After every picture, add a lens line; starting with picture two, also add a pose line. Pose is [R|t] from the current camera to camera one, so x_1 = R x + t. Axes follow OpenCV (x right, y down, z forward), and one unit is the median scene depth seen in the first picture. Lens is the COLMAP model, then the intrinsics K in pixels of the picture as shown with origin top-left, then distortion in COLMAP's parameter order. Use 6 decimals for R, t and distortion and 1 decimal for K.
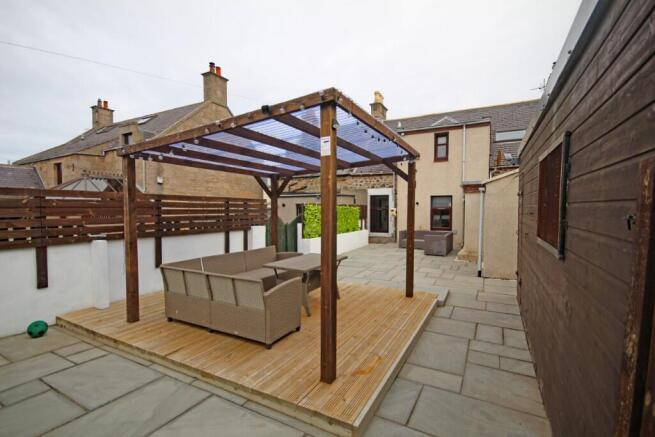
lens RADIAL K [[302.8, 0, 321.8], [0, 302.8, 219.1], [0, 0, 1]] dist [-0.000640, -0.003536]
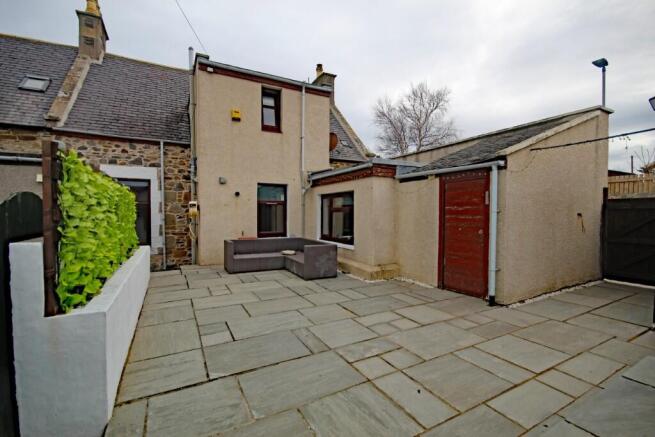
lens RADIAL K [[302.8, 0, 340.9], [0, 302.8, 218.9], [0, 0, 1]] dist [-0.000640, -0.003536]
pose [[0.514911, -0.013732, 0.857134, -0.095544], [0.030554, 0.999530, -0.002342, 0.005133], [-0.856699, 0.027395, 0.515088, 0.530639]]
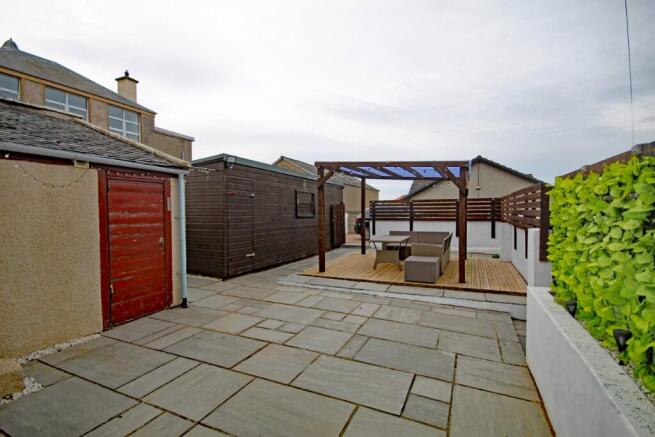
lens RADIAL K [[302.8, 0, 323.9], [0, 302.8, 219.2], [0, 0, 1]] dist [-0.000640, -0.003536]
pose [[-0.997696, 0.007187, -0.067462, 0.145992], [0.003014, 0.998086, 0.061760, -0.019284], [0.067776, 0.061415, -0.995809, 0.931610]]
